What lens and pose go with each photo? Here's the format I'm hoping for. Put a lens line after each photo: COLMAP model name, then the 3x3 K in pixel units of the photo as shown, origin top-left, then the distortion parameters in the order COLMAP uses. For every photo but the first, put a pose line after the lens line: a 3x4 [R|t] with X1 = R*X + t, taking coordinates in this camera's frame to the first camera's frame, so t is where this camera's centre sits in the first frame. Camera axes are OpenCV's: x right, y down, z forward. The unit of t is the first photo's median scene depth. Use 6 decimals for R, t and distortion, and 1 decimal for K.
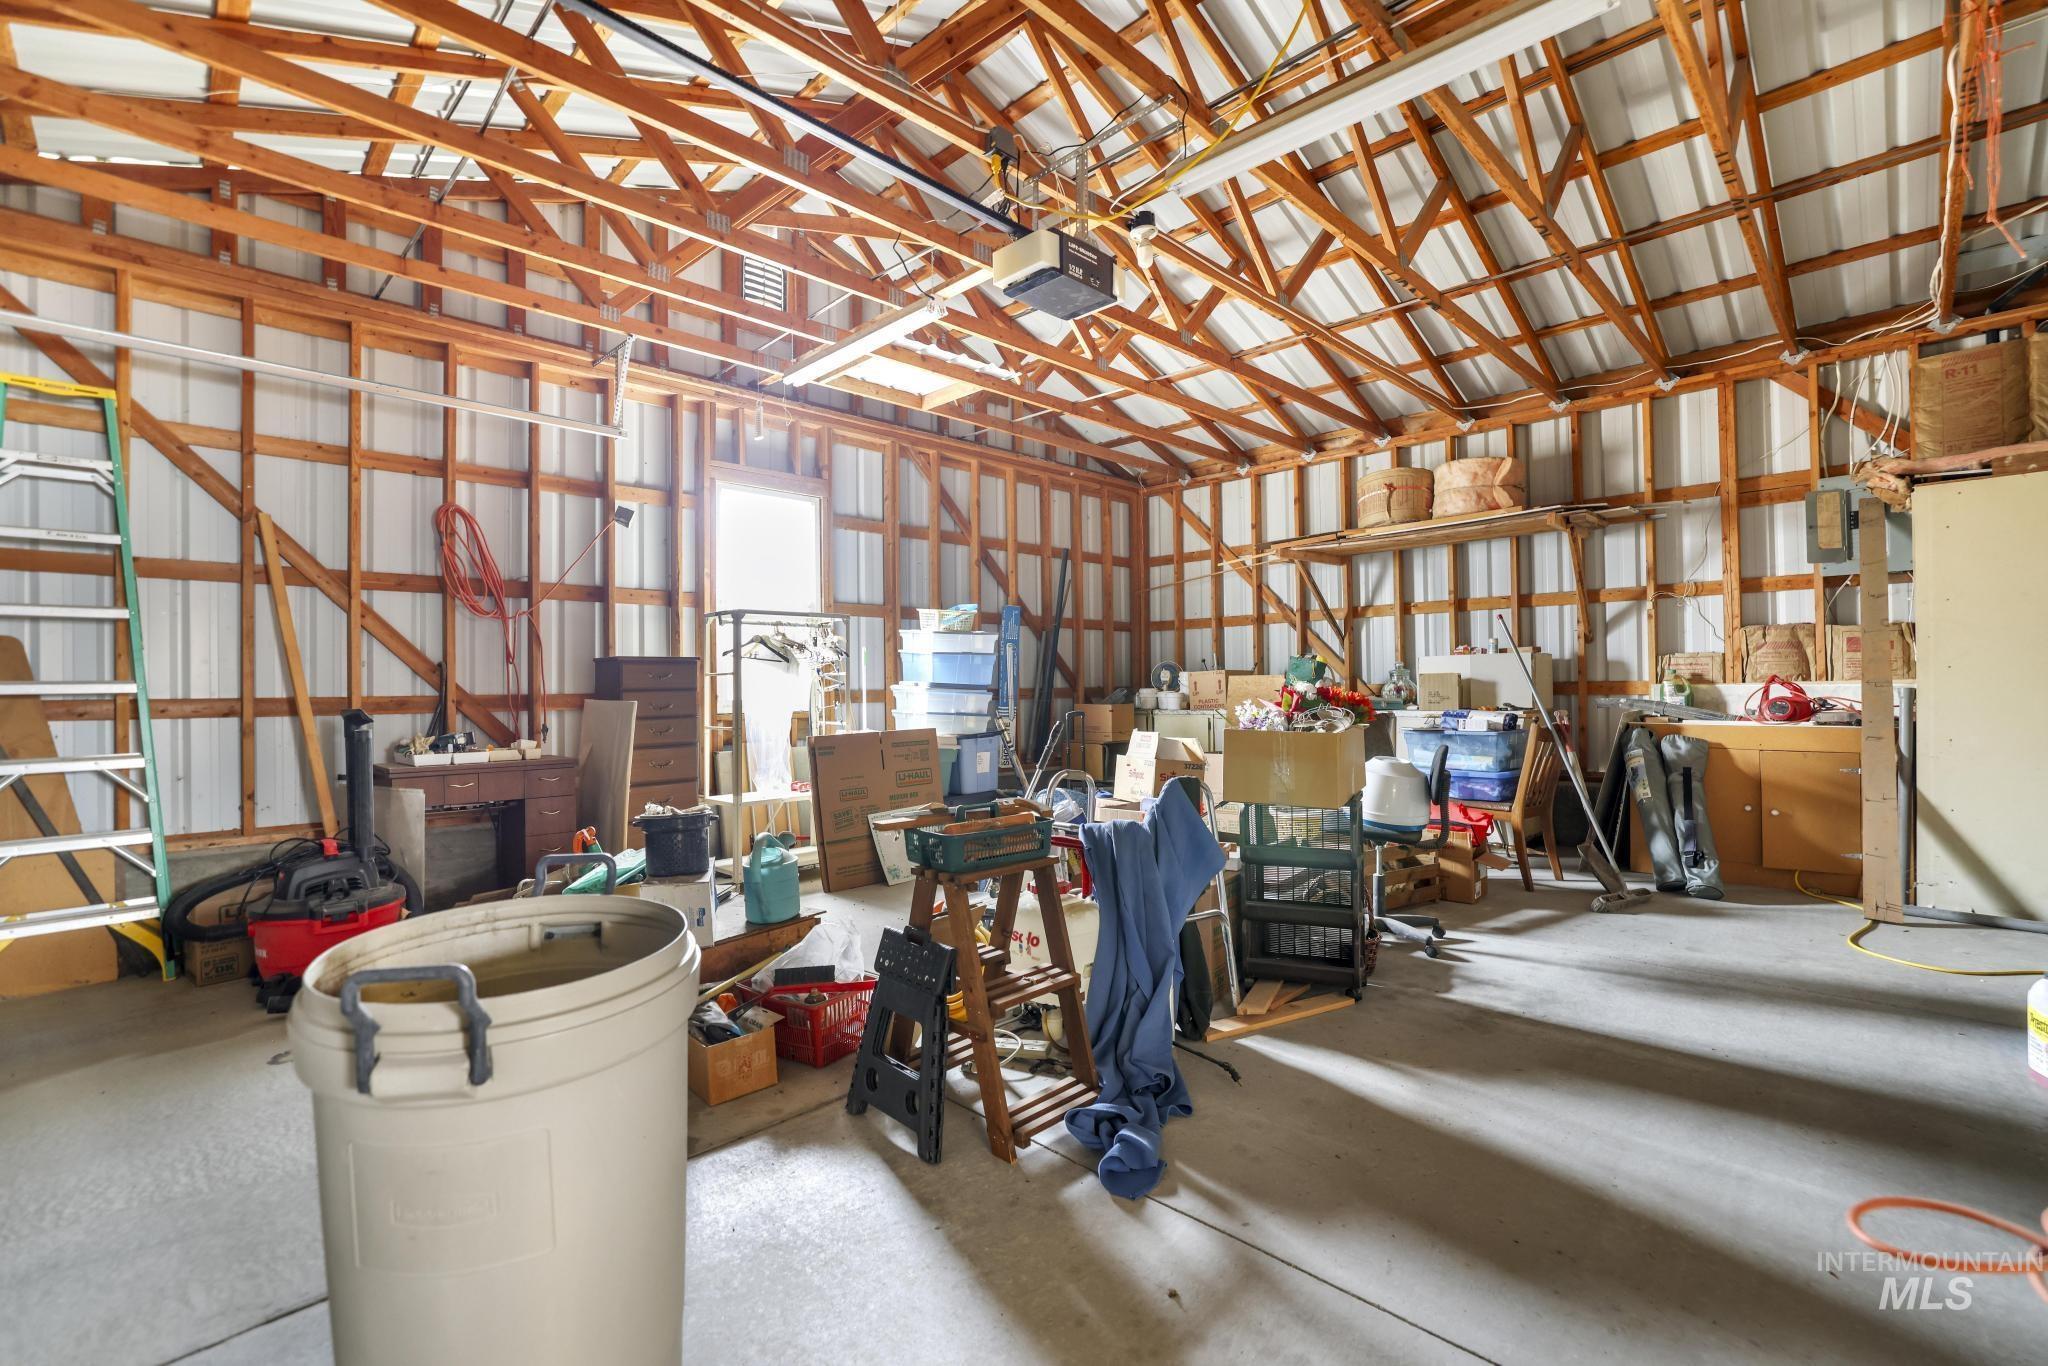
lens RADIAL K [[907.0, 0, 1010.8], [0, 907.0, 671.8], [0, 0, 1]] dist [-0.050699, 0.018531]
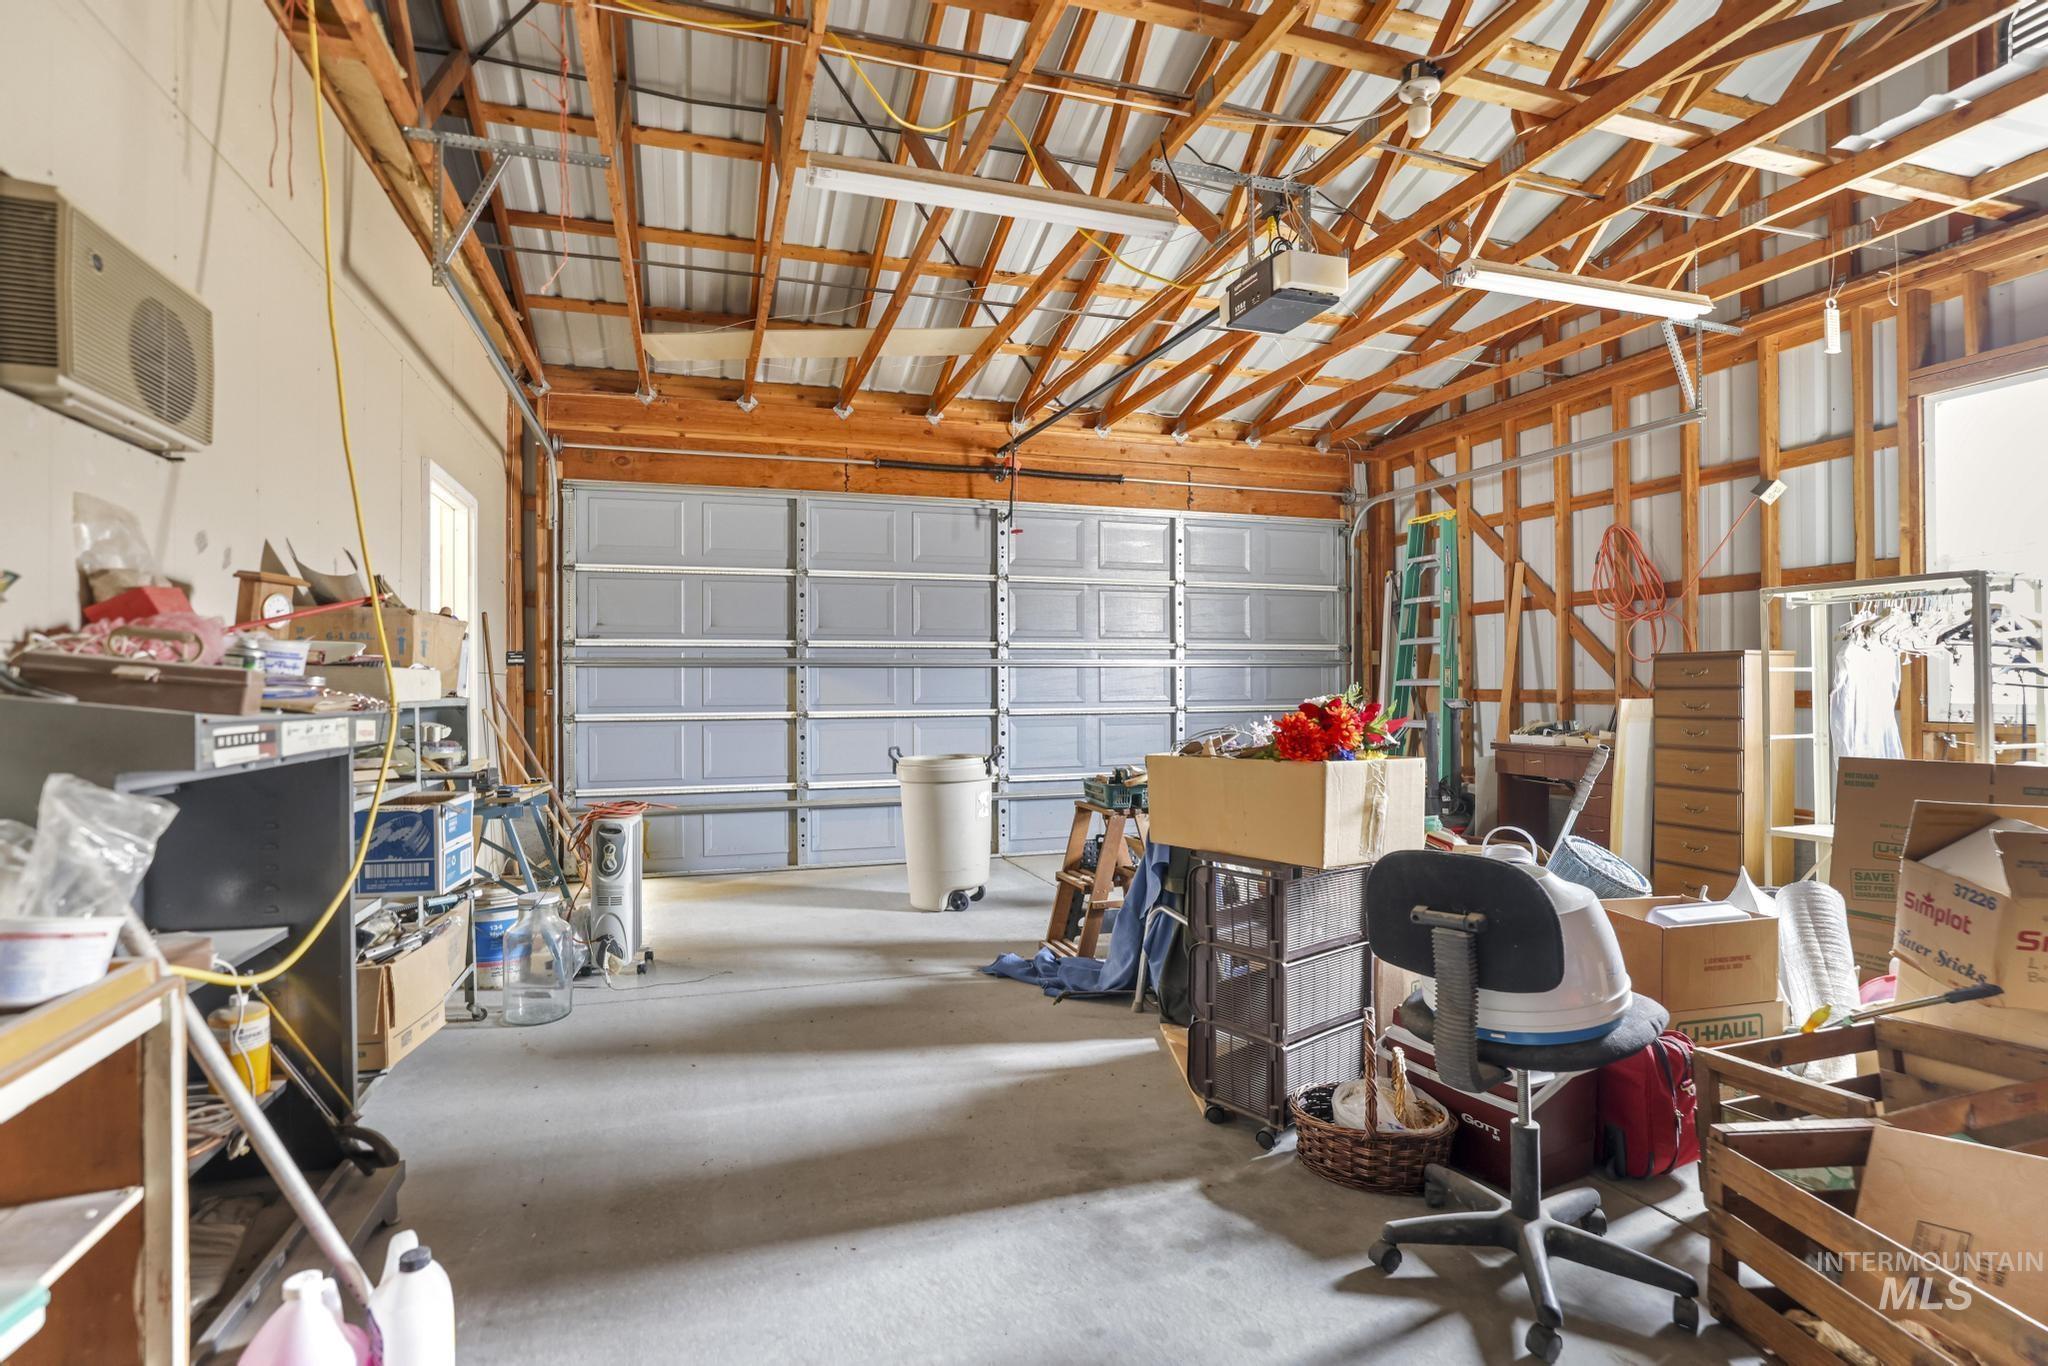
lens RADIAL K [[907.0, 0, 1010.8], [0, 907.0, 671.8], [0, 0, 1]] dist [-0.050699, 0.018531]
pose [[-0.426896, 0.003963, -0.904292, 1.153864], [0.021029, 0.999763, -0.005546, -0.010967], [0.904056, -0.021384, -0.426879, 1.191414]]
